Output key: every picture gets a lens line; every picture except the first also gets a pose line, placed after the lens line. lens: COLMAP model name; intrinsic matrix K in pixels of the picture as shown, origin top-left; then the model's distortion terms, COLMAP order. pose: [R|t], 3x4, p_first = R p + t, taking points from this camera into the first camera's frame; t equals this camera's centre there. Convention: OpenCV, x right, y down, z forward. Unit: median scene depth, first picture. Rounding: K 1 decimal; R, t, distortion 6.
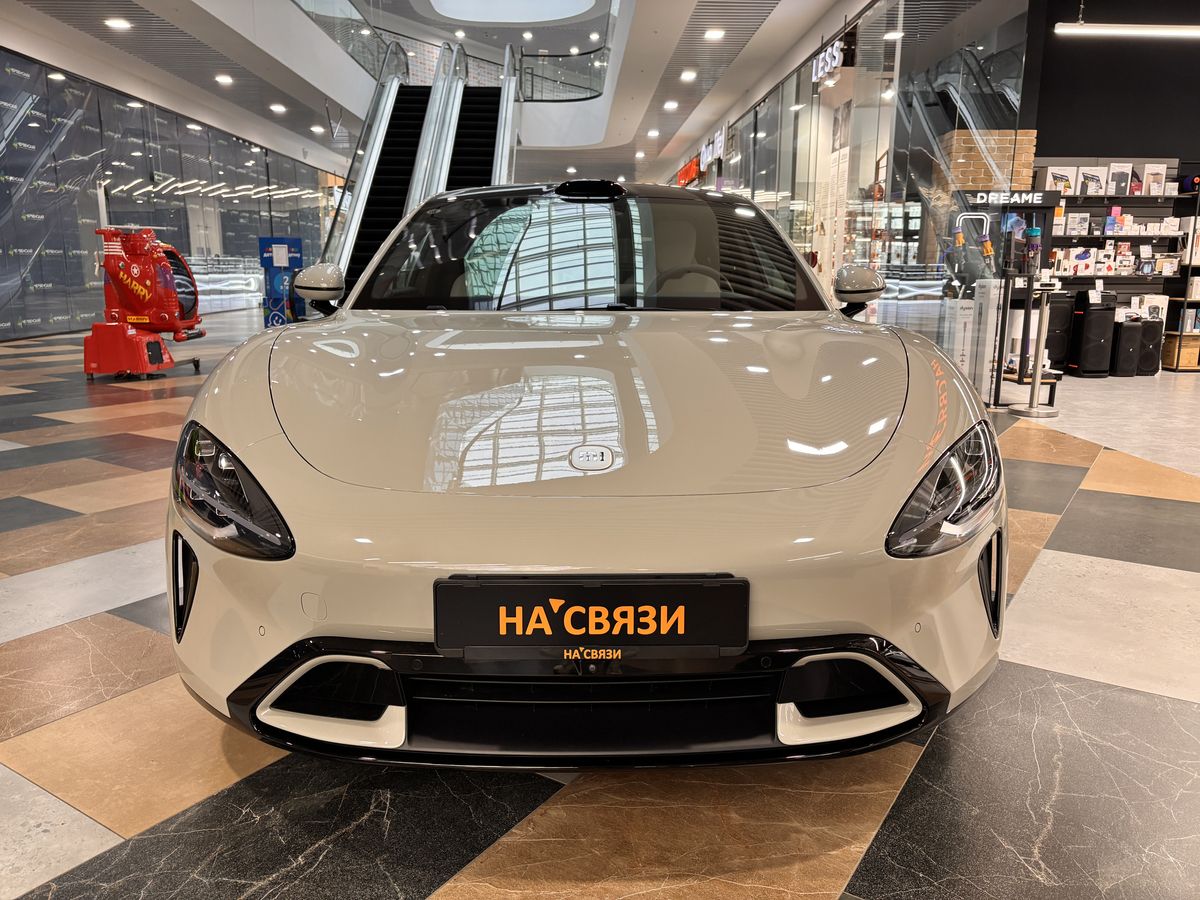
lens RADIAL K [[910.4, 0, 605.5], [0, 910.4, 445.6], [0, 0, 1]] dist [0.034037, -0.026413]
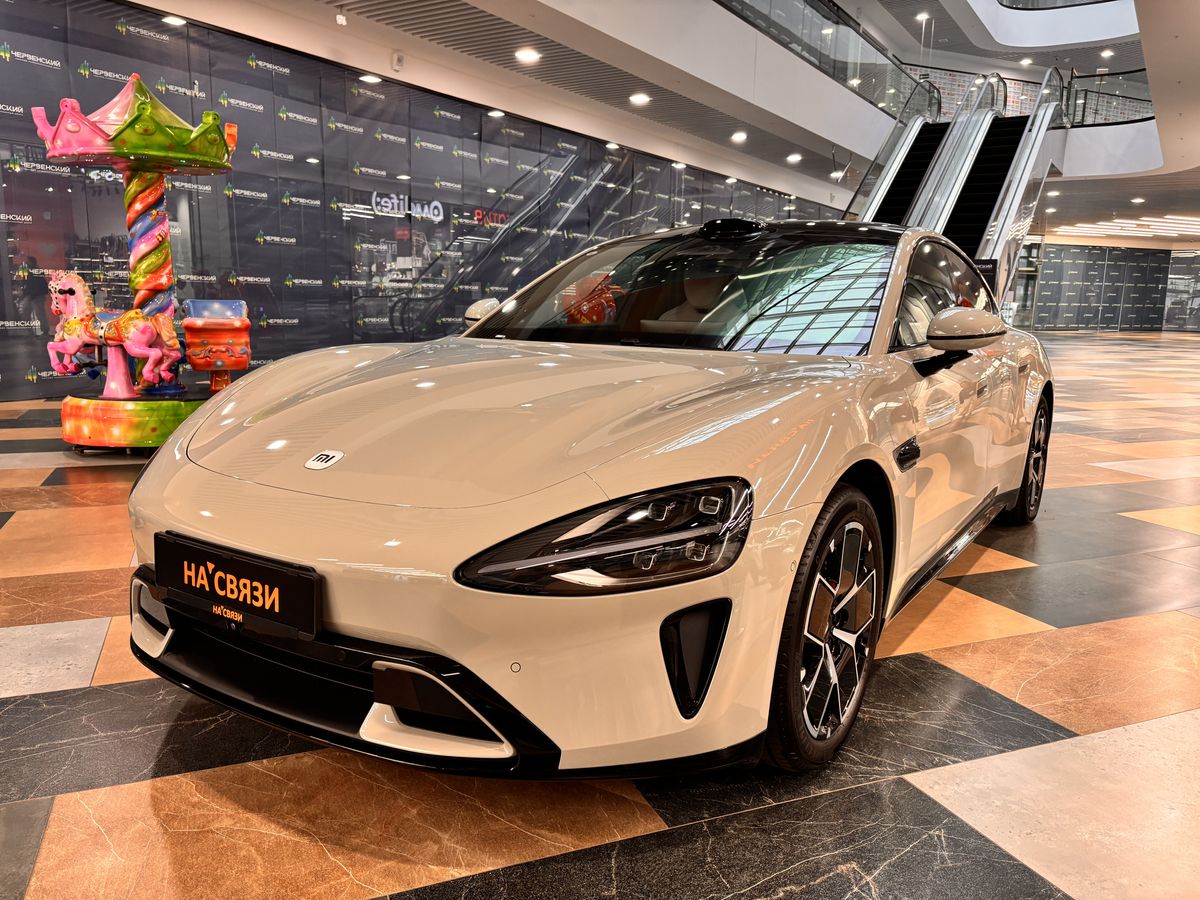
lens RADIAL K [[910.4, 0, 610.9], [0, 910.4, 453.2], [0, 0, 1]] dist [0.034037, -0.026413]
pose [[0.826043, 0.106495, -0.553455, 0.961726], [-0.125665, 0.992067, 0.003335, -0.046029], [0.549419, 0.066795, 0.832873, 0.230860]]
